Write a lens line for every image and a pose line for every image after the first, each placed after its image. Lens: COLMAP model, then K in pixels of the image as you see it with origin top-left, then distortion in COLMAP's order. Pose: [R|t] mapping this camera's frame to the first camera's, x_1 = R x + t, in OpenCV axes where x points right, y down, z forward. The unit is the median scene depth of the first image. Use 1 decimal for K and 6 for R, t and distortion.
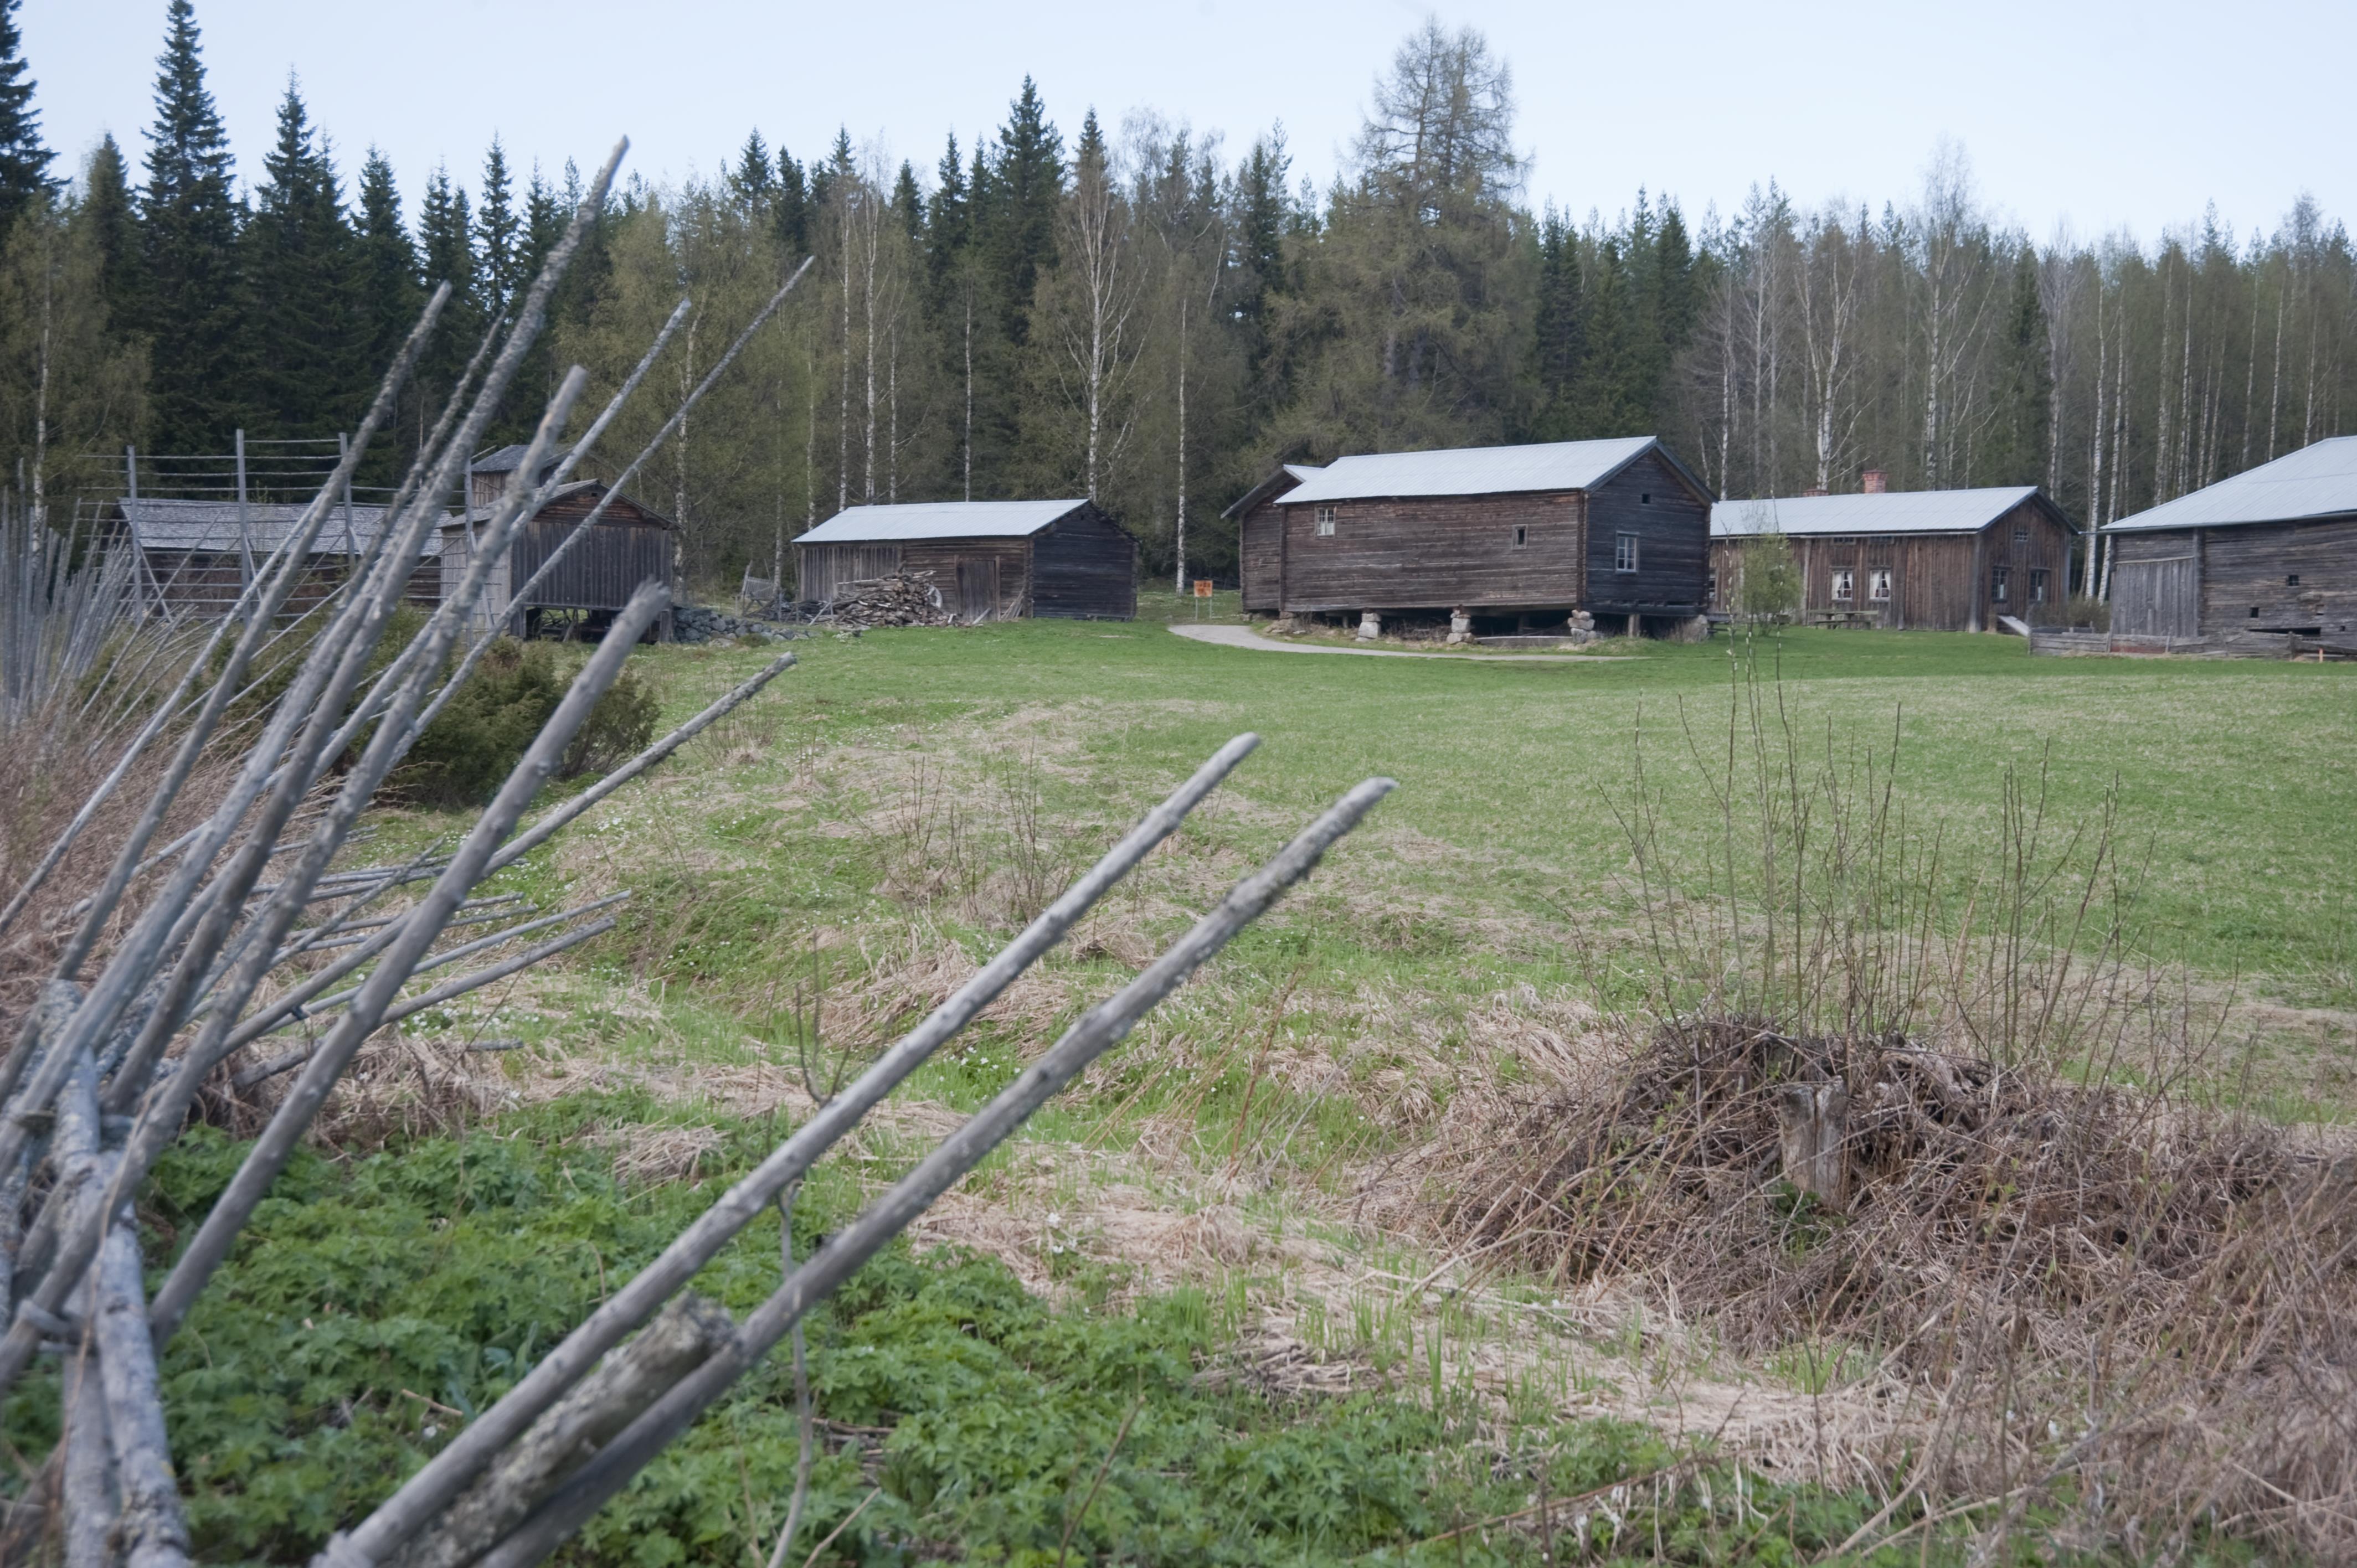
lens RADIAL K [[3277.4, 0, 1178.5], [0, 3277.4, 784.0], [0, 0, 1]] dist [0.189904, 0.042838]
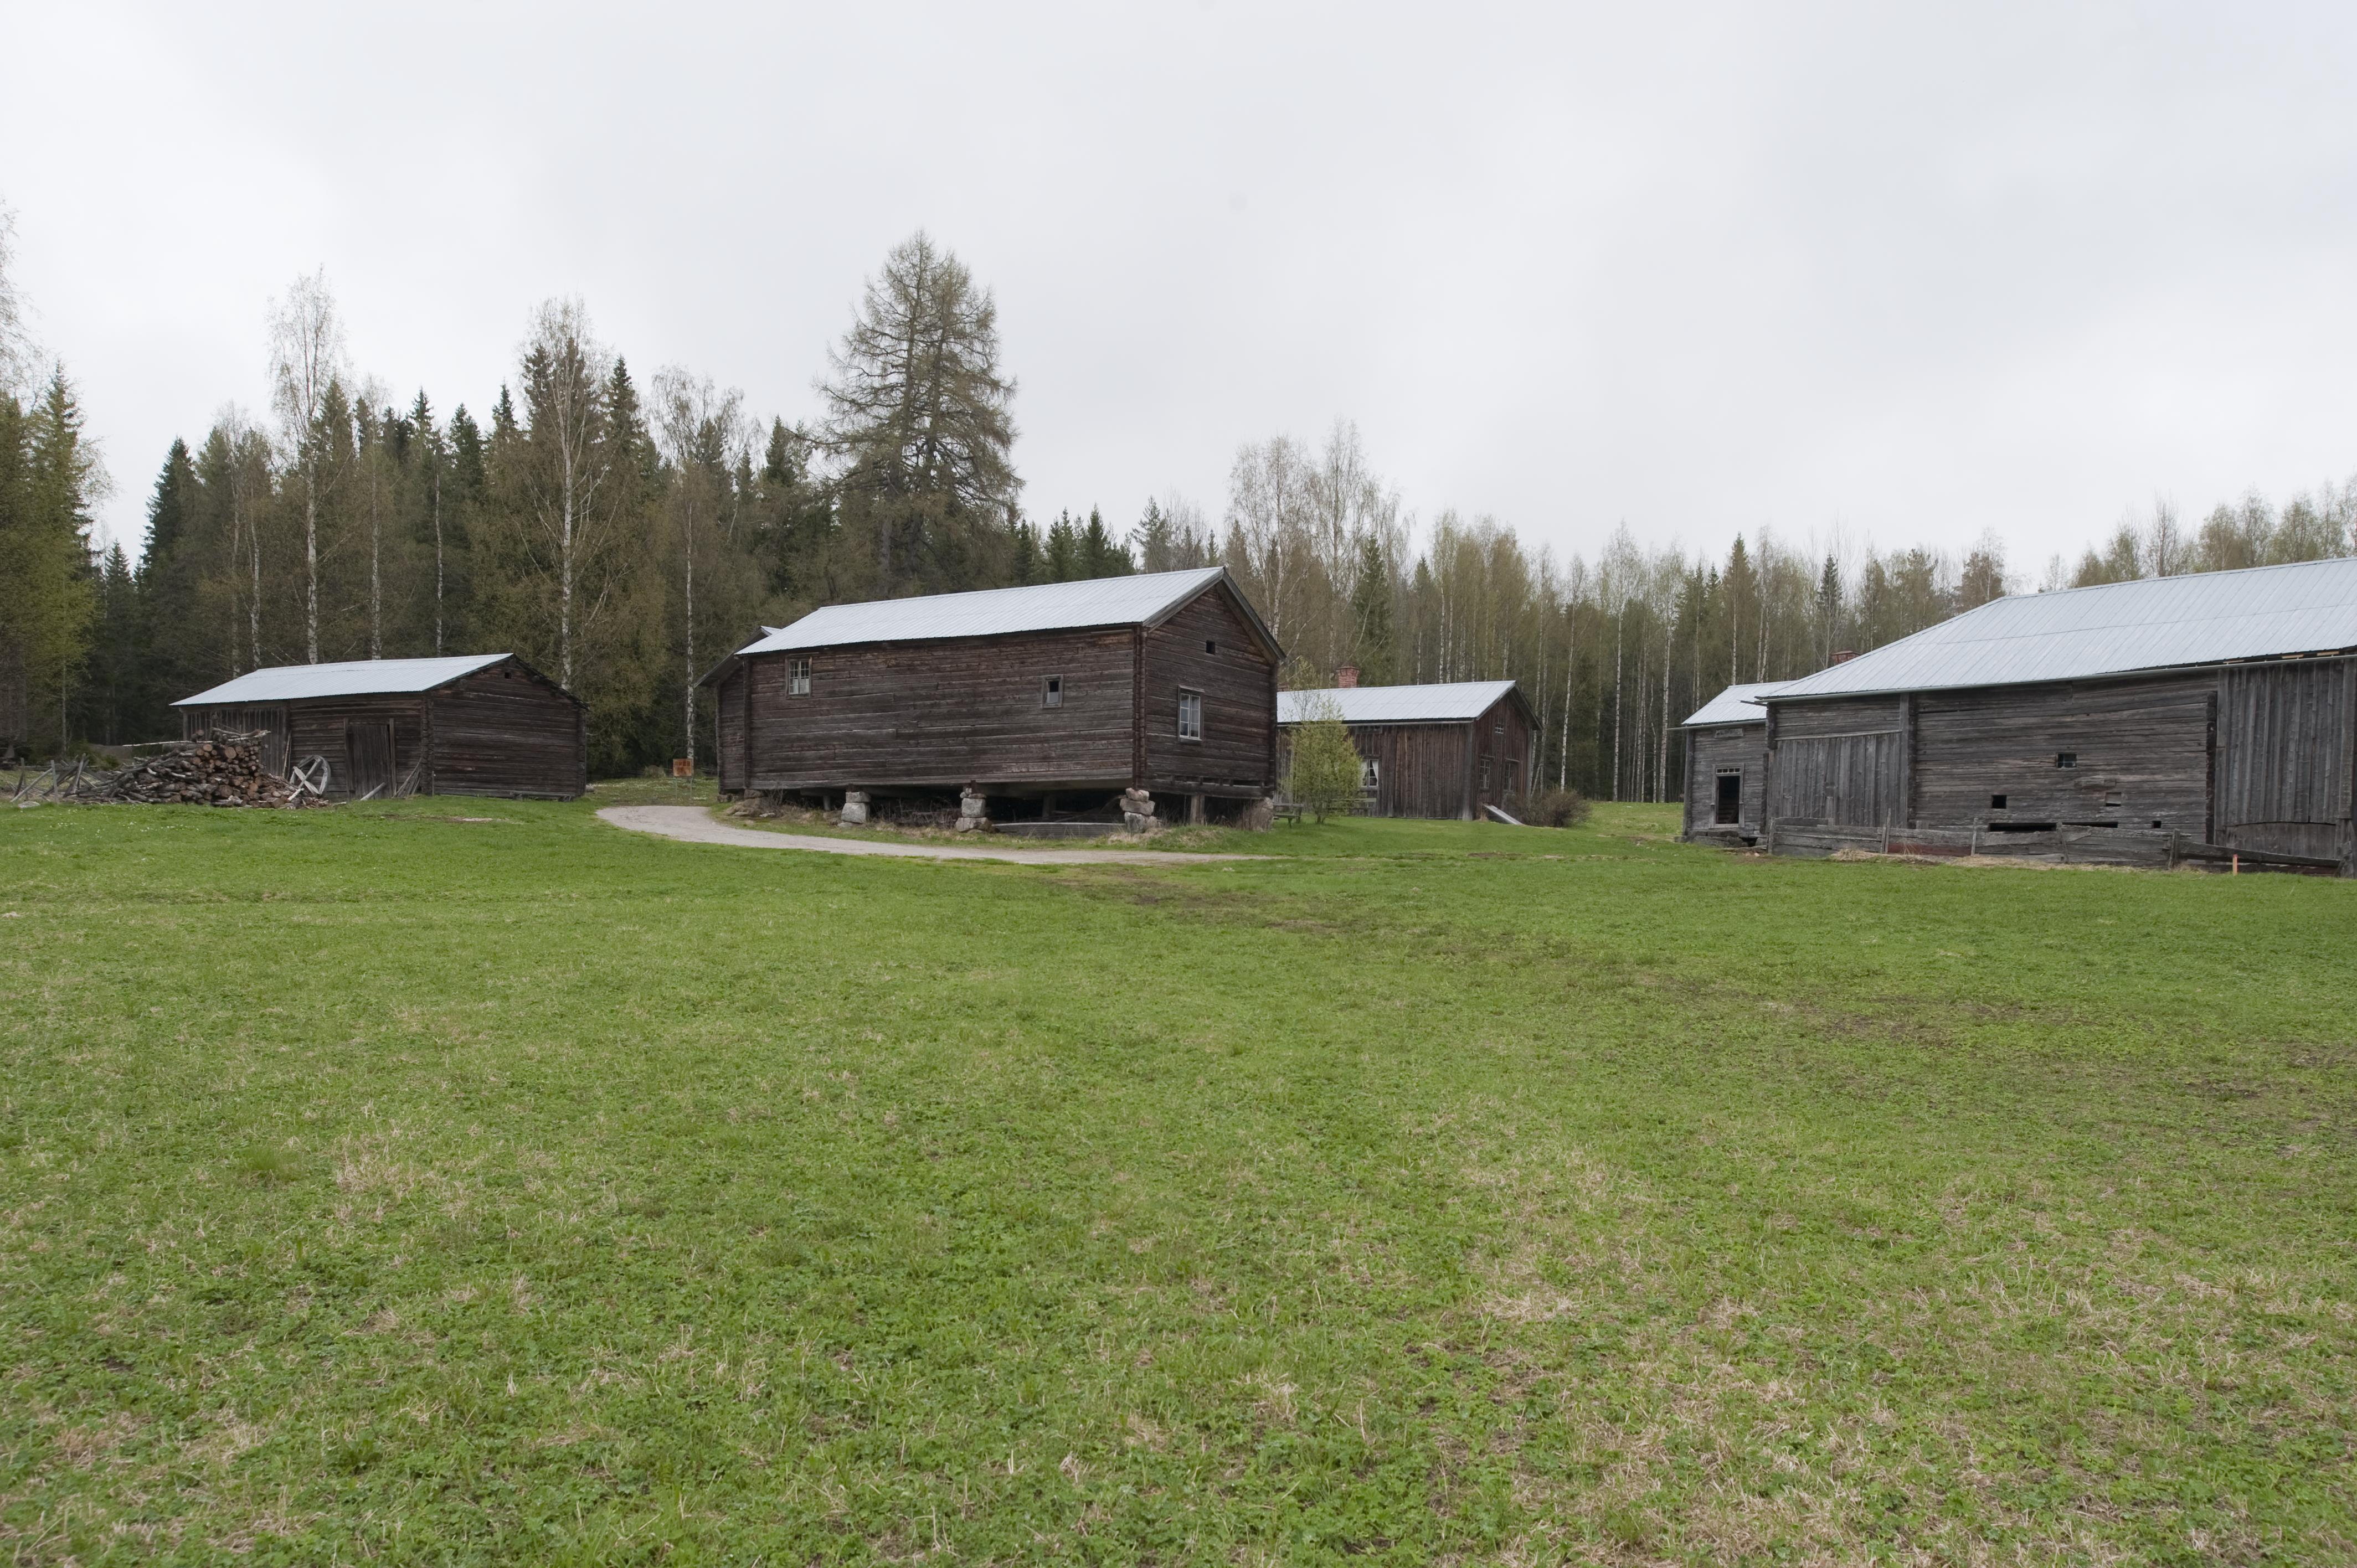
lens RADIAL K [[1591.3, 0, 1183.9], [0, 1591.3, 952.0], [0, 0, 1]] dist [-0.005269, -0.000629]
pose [[0.971172, -0.013907, 0.237975, 0.043318], [0.004574, 0.999200, 0.039726, -0.028277], [-0.238337, -0.037492, 0.970458, 0.607435]]
